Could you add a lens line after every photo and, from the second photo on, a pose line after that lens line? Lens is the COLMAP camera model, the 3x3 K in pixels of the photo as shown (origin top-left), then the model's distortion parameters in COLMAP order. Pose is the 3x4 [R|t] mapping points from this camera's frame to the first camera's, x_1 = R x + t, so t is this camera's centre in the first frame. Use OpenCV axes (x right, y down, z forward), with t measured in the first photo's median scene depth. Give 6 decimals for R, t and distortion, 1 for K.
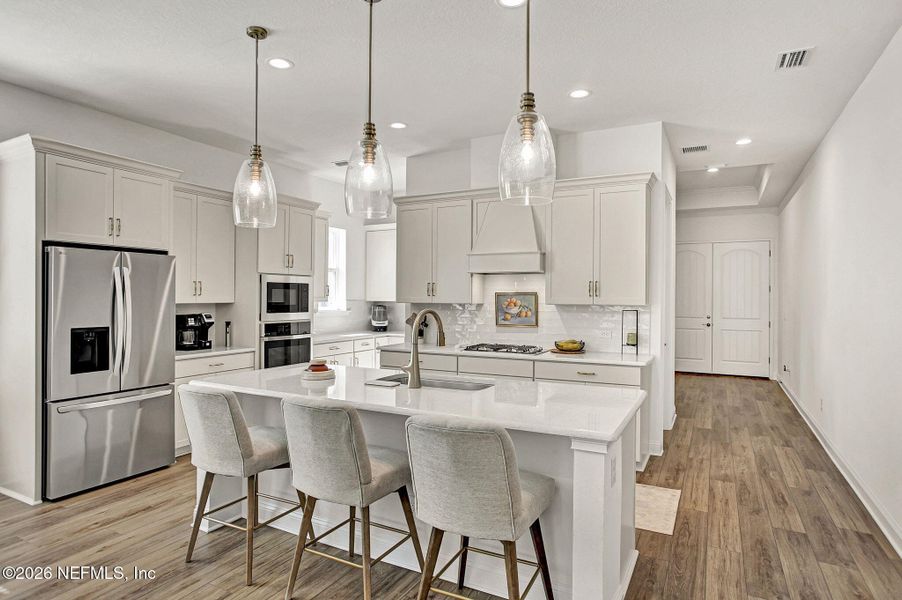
lens RADIAL K [[497.2, 0, 449.7], [0, 497.2, 294.3], [0, 0, 1]] dist [0.005862, -0.000618]
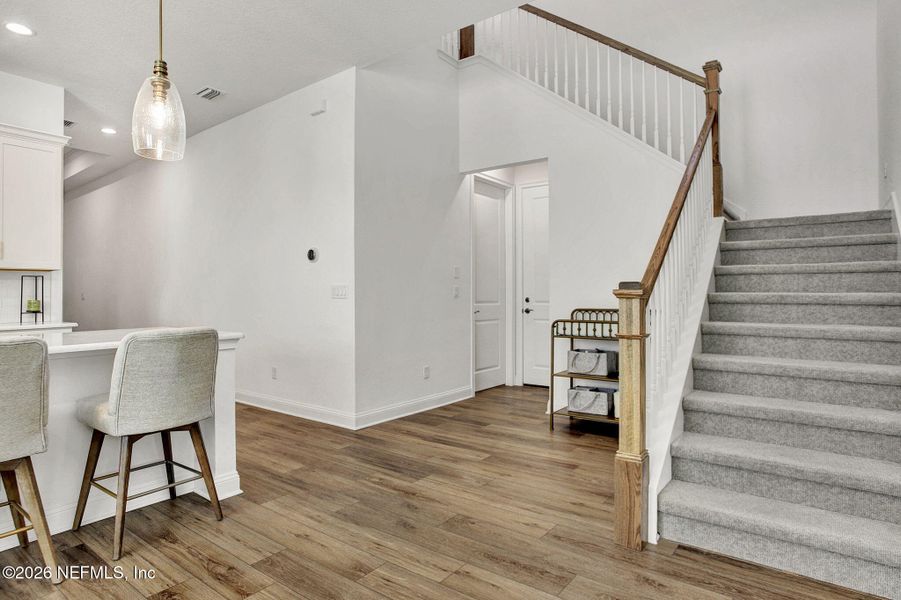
lens RADIAL K [[496.6, 0, 452.5], [0, 496.6, 290.2], [0, 0, 1]] dist [0.005862, -0.000618]
pose [[0.147196, 0.013529, 0.989015, -0.399177], [0.001001, 0.999904, -0.013827, 0.066663], [-0.989107, 0.003025, 0.147168, 0.069342]]
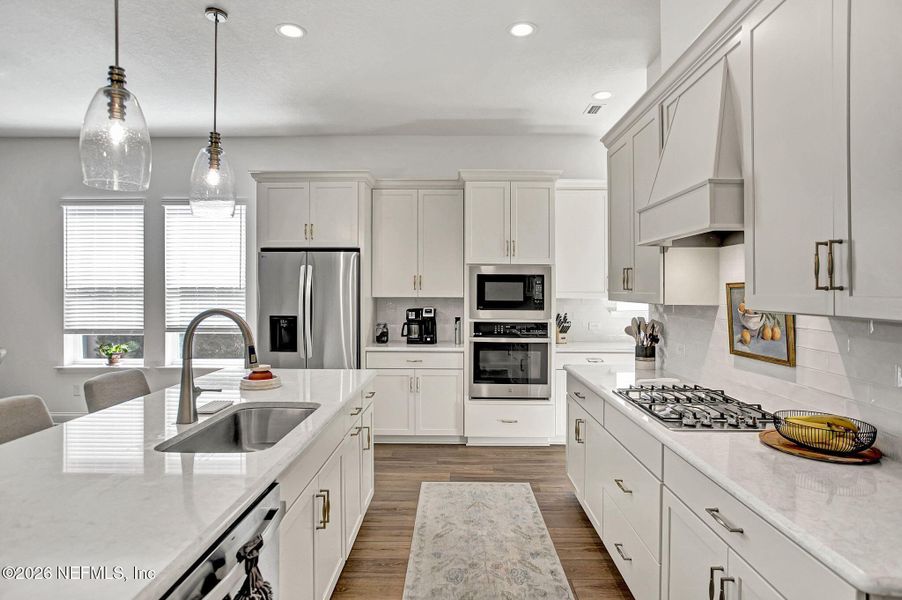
lens RADIAL K [[480.7, 0, 459.8], [0, 480.7, 292.8], [0, 0, 1]] dist [-0.010055, 0.002449]
pose [[0.463387, 0.000657, -0.886156, 0.377357], [0.002789, 0.999994, 0.002200, 0.006258], [0.886152, -0.003491, 0.463382, 0.601599]]
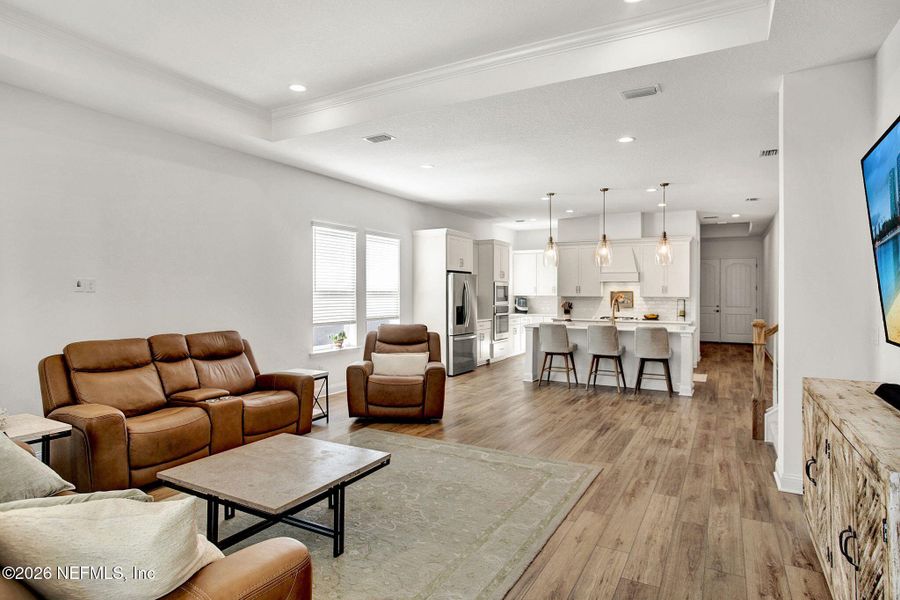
lens RADIAL K [[496.1, 0, 449.2], [0, 496.1, 288.4], [0, 0, 1]] dist [0.005862, -0.000618]
pose [[0.999887, 0.000514, -0.015002, -0.536840], [-0.000594, 0.999986, -0.005313, -0.003393], [0.014999, 0.005321, 0.999873, -1.021256]]
